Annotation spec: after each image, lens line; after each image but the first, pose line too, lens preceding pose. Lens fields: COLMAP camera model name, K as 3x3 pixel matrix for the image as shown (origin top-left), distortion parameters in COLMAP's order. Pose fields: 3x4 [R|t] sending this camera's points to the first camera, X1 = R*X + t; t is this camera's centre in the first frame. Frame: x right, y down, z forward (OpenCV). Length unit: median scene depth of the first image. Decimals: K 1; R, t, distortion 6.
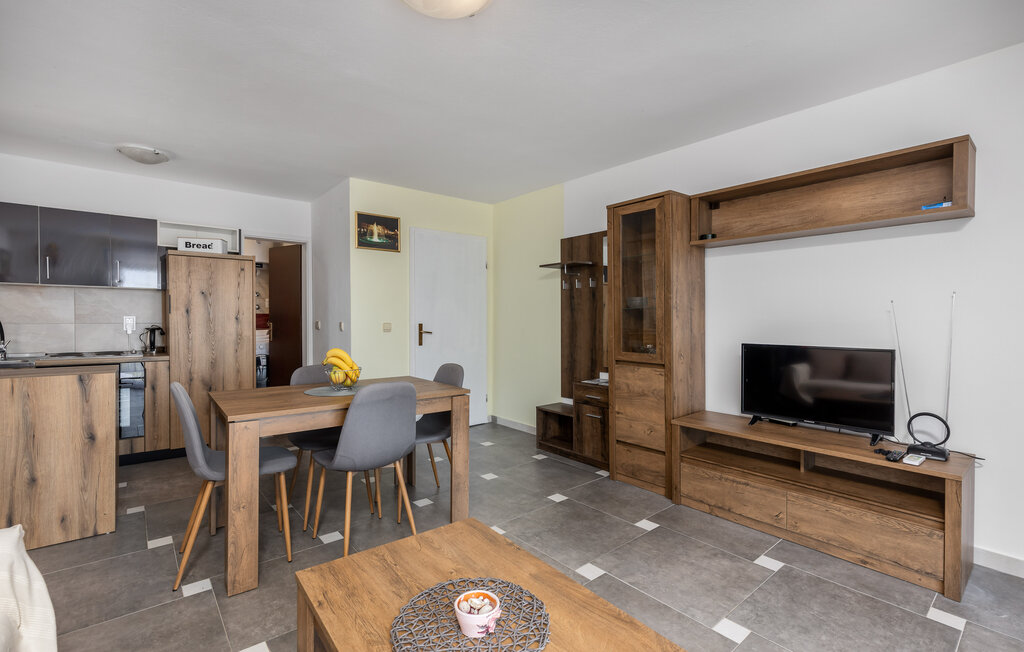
lens RADIAL K [[463.6, 0, 513.4], [0, 463.6, 324.1], [0, 0, 1]] dist [0.000565, -0.000176]
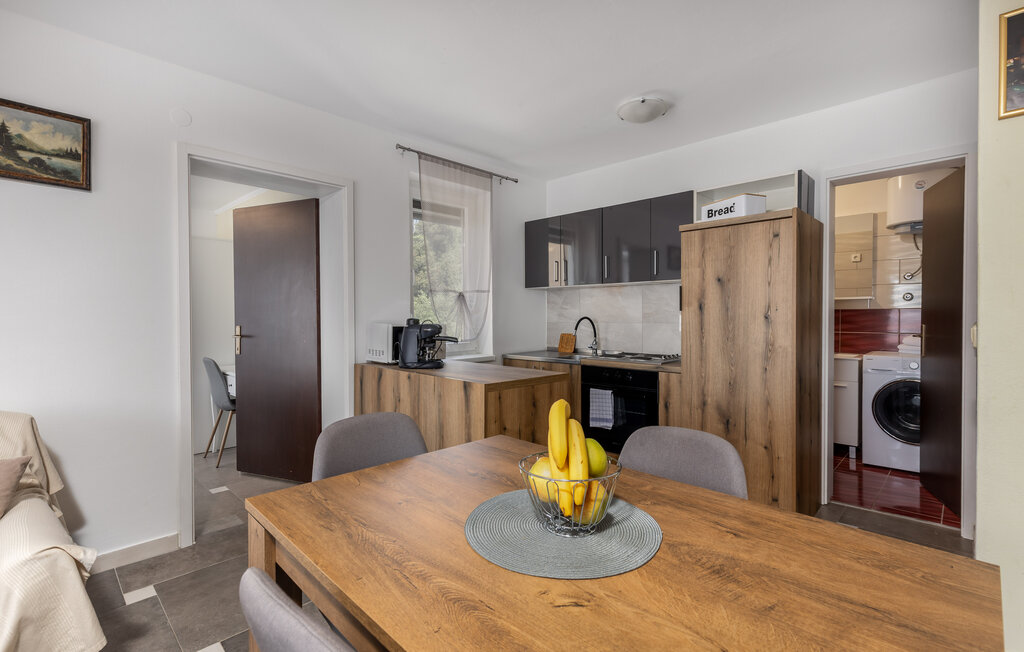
lens RADIAL K [[463.6, 0, 513.0], [0, 463.6, 326.0], [0, 0, 1]] dist [0.000565, -0.000176]
pose [[0.097485, 0.016679, -0.995097, -0.021376], [-0.007236, 0.999845, 0.016050, -0.007830], [0.995211, 0.005636, 0.097591, 0.632508]]
